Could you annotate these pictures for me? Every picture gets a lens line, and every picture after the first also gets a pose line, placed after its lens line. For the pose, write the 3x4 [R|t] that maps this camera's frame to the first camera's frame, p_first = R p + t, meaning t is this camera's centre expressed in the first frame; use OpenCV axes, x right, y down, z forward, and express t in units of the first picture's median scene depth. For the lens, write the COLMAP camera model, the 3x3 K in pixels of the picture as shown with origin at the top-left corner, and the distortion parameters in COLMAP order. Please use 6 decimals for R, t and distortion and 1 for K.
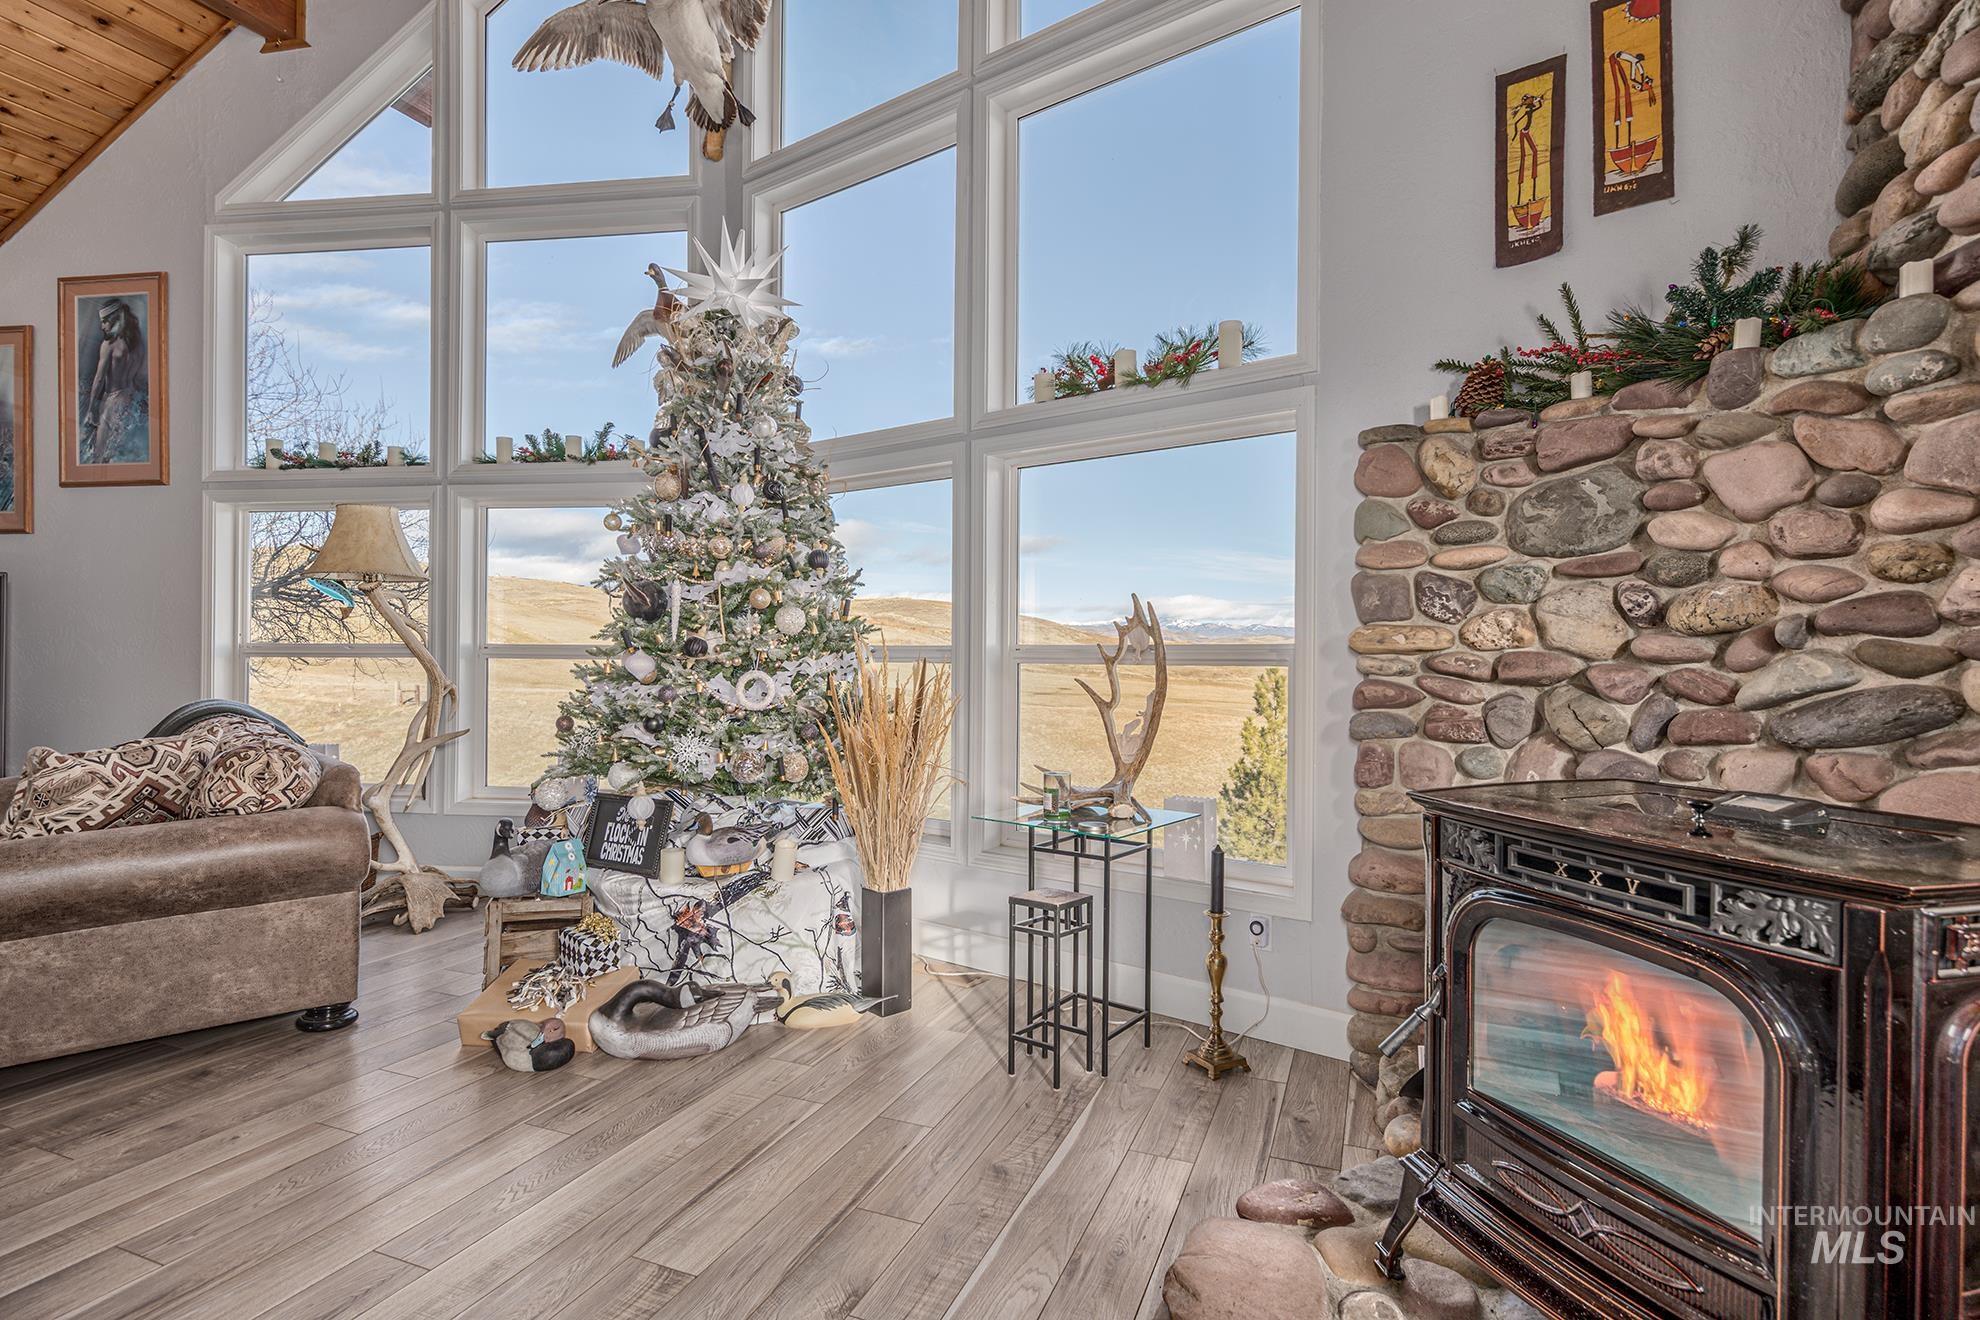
lens RADIAL K [[965.3, 0, 991.3], [0, 965.3, 645.3], [0, 0, 1]] dist [0.006435, -0.001097]
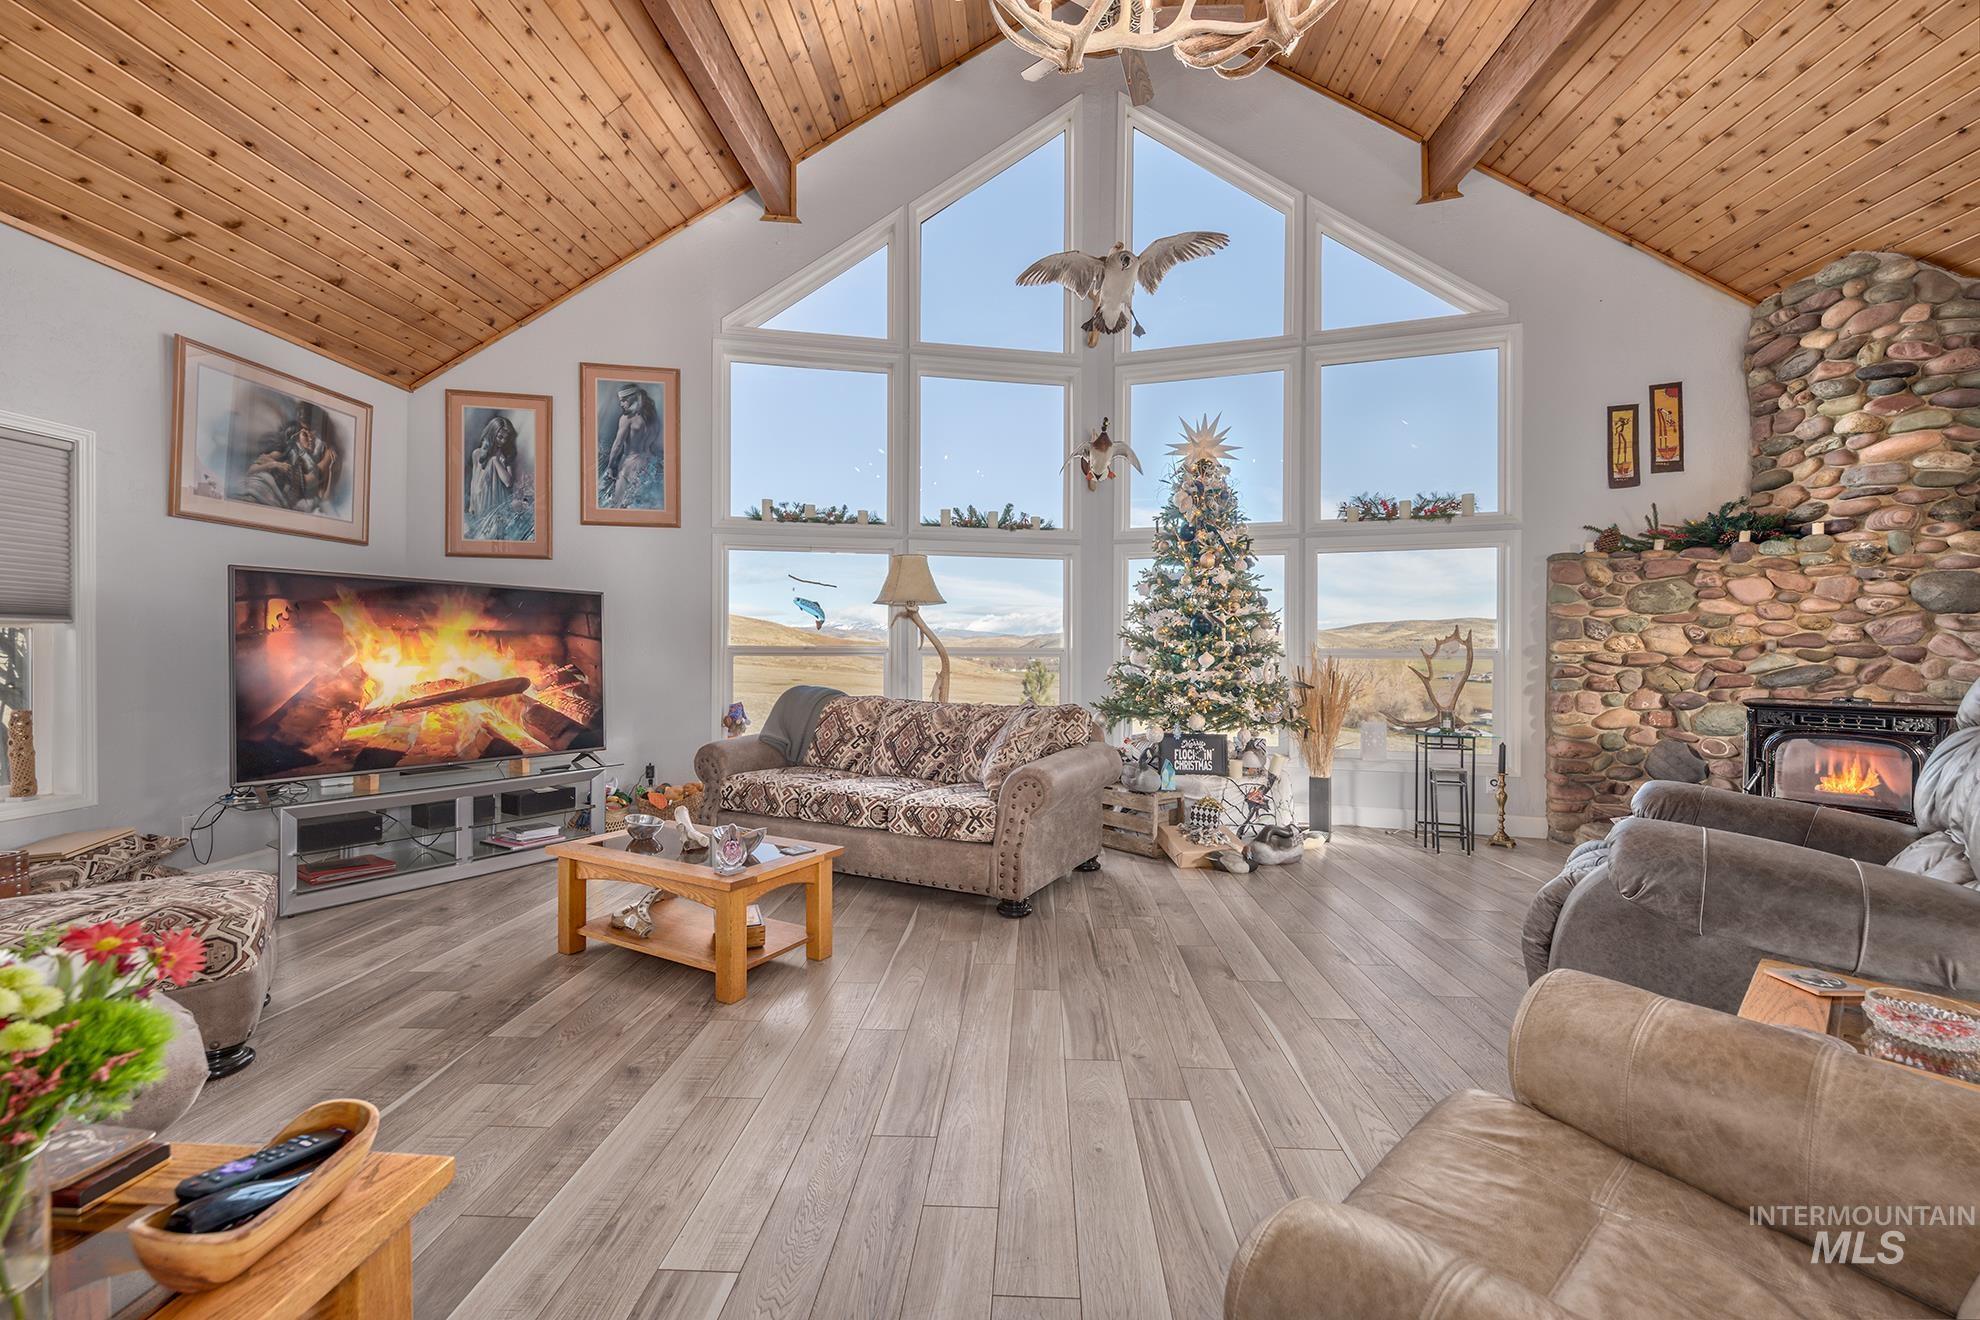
lens RADIAL K [[787.8, 0, 979.3], [0, 787.8, 646.6], [0, 0, 1]] dist [-0.003063, -0.000588]
pose [[0.947827, 0.002668, 0.318775, -1.382689], [-0.002848, 0.999996, 0.000099, -0.004065], [-0.318773, -0.001001, 0.947830, -0.284708]]
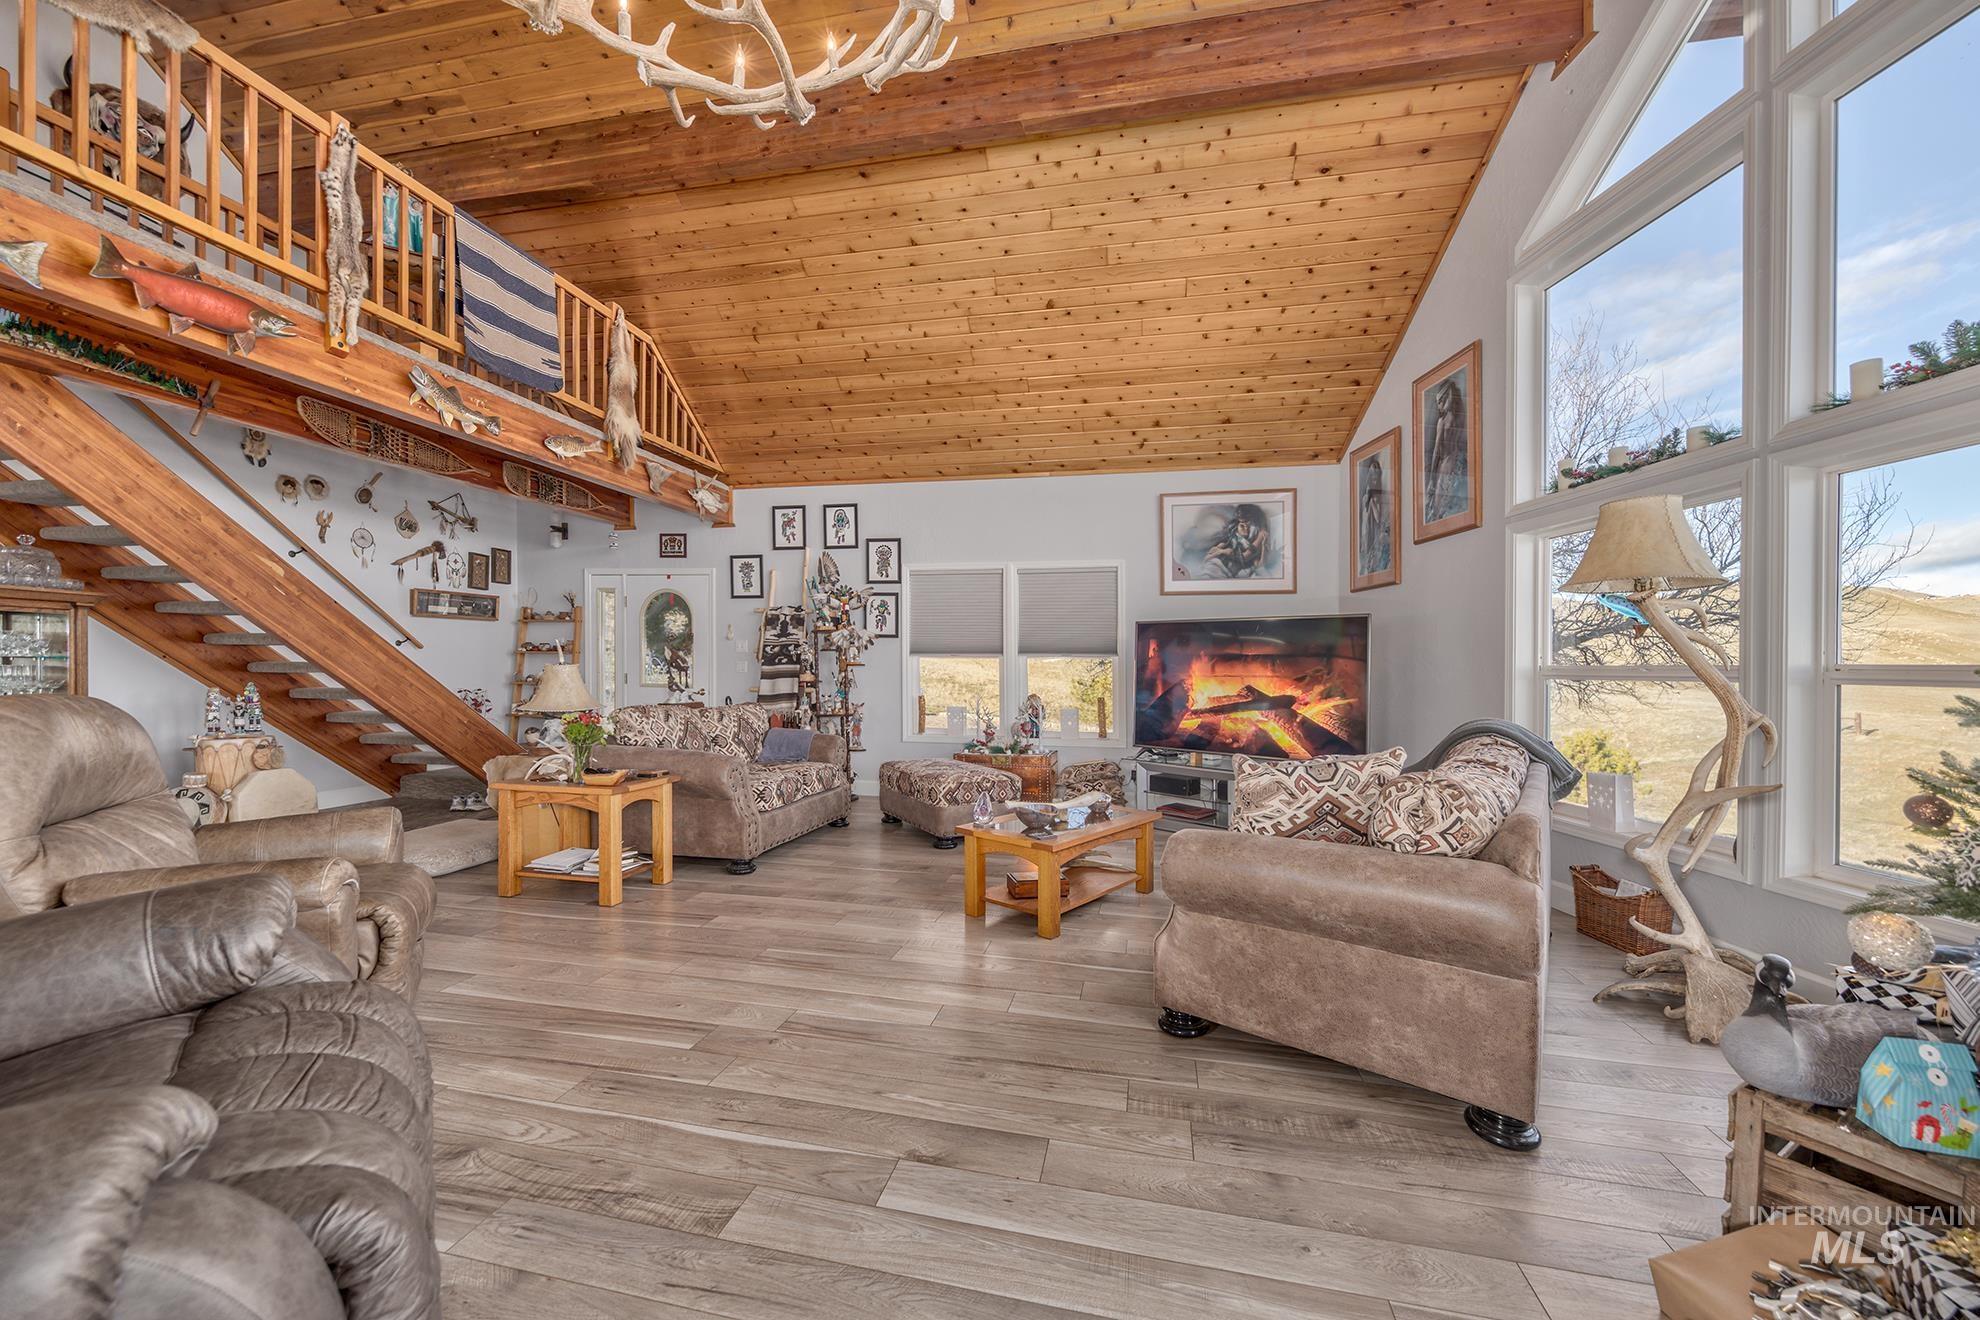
lens RADIAL K [[744.5, 0, 996.2], [0, 744.5, 670.9], [0, 0, 1]] dist [0.001705, -0.002431]
pose [[0.173771, 0.000076, -0.984786, -0.155973], [-0.002738, 0.999996, -0.000406, 0.008330], [0.984782, 0.002767, 0.173770, 0.503418]]
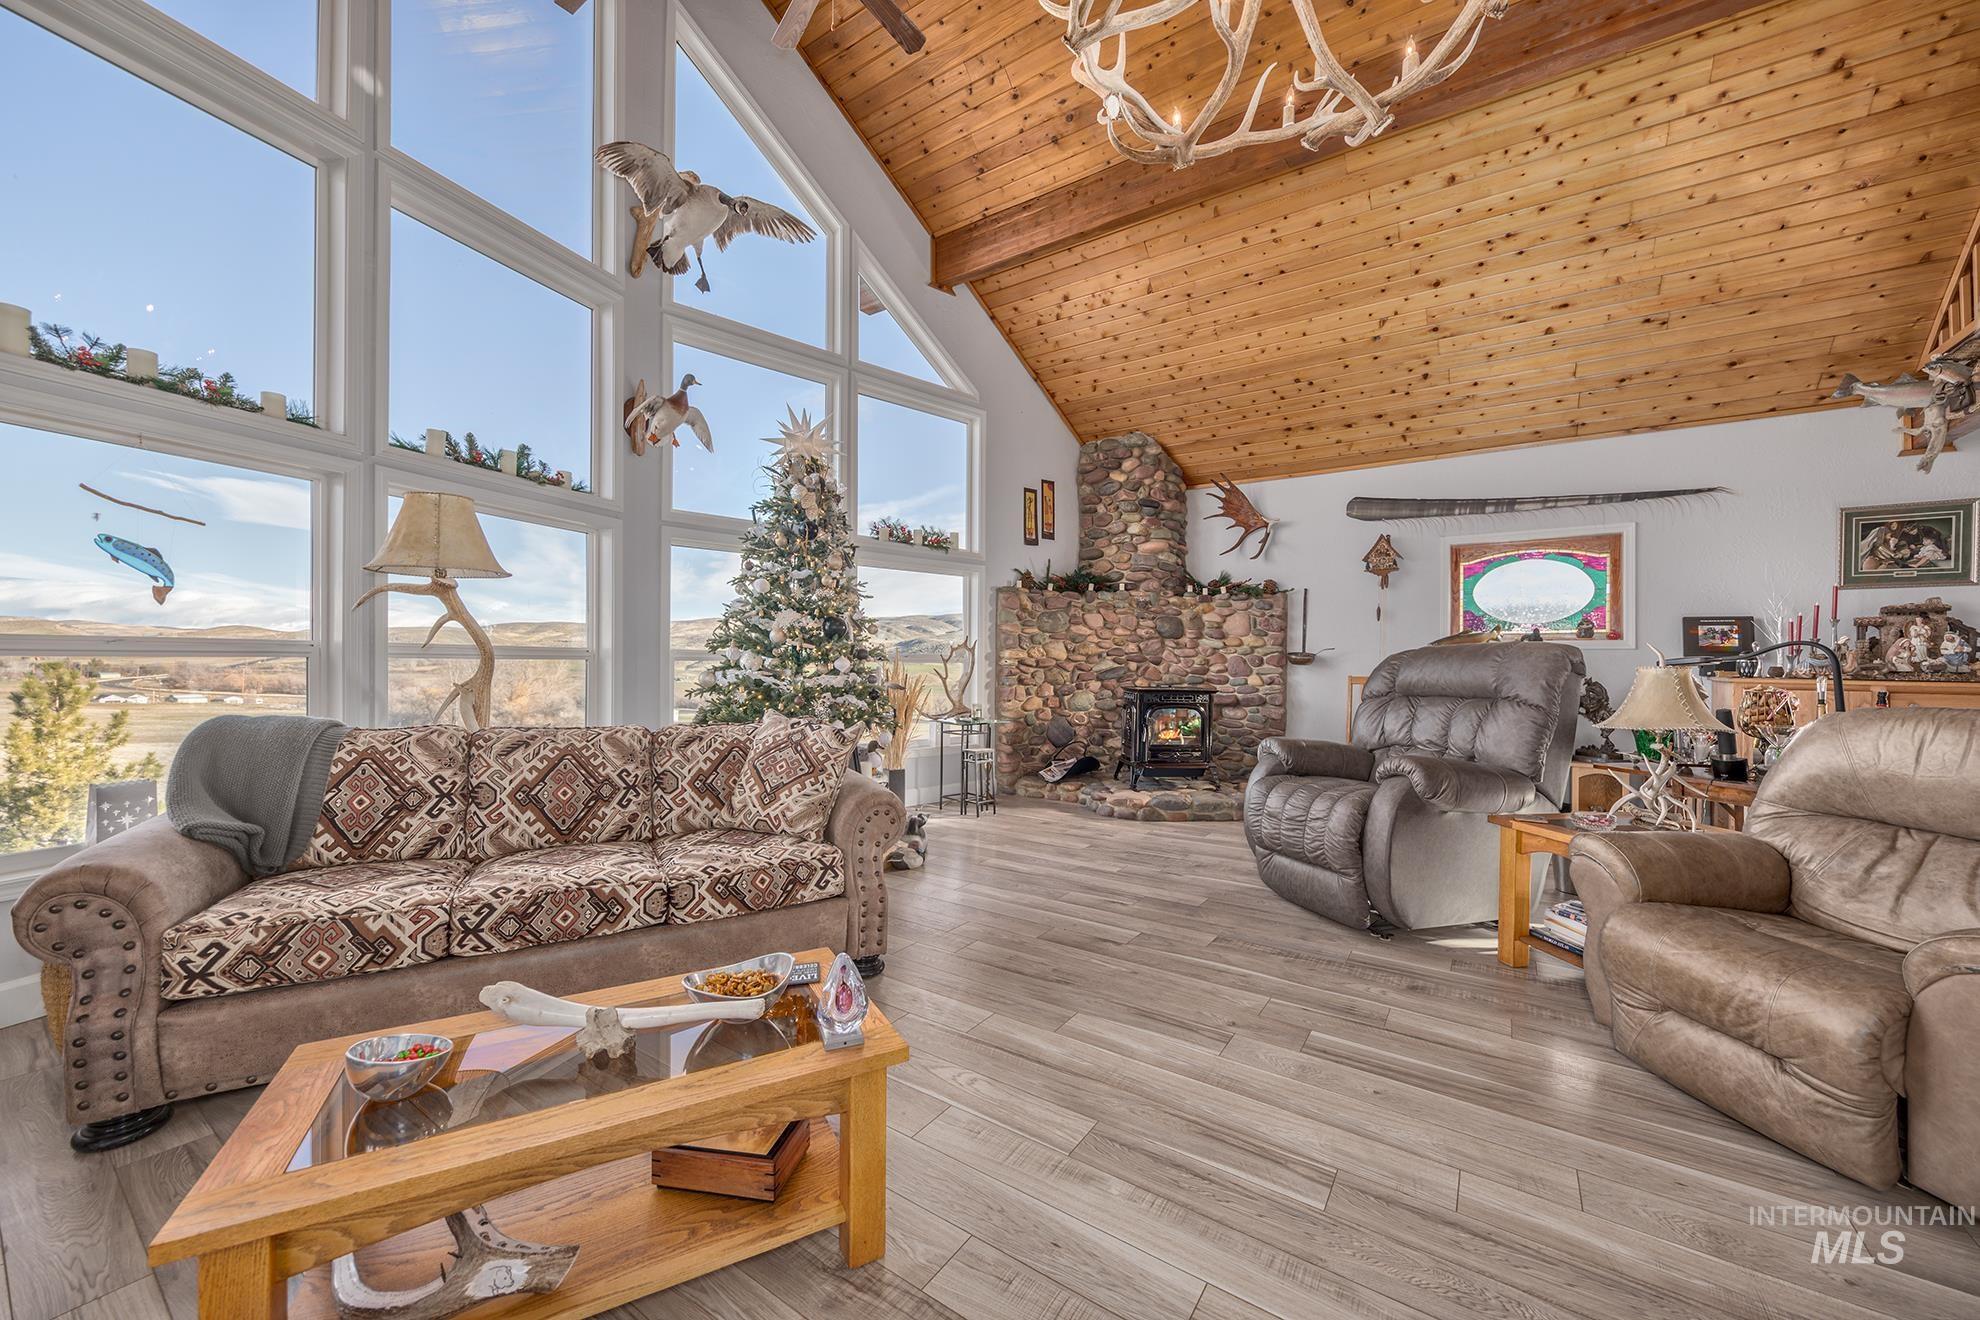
lens RADIAL K [[744.5, 0, 1001.9], [0, 744.5, 656.3], [0, 0, 1]] dist [0.001705, -0.002431]
pose [[0.203182, 0.004813, 0.979129, -1.843342], [-0.018254, 0.999833, -0.001126, 0.002927], [-0.978971, -0.017644, 0.203235, 0.496813]]
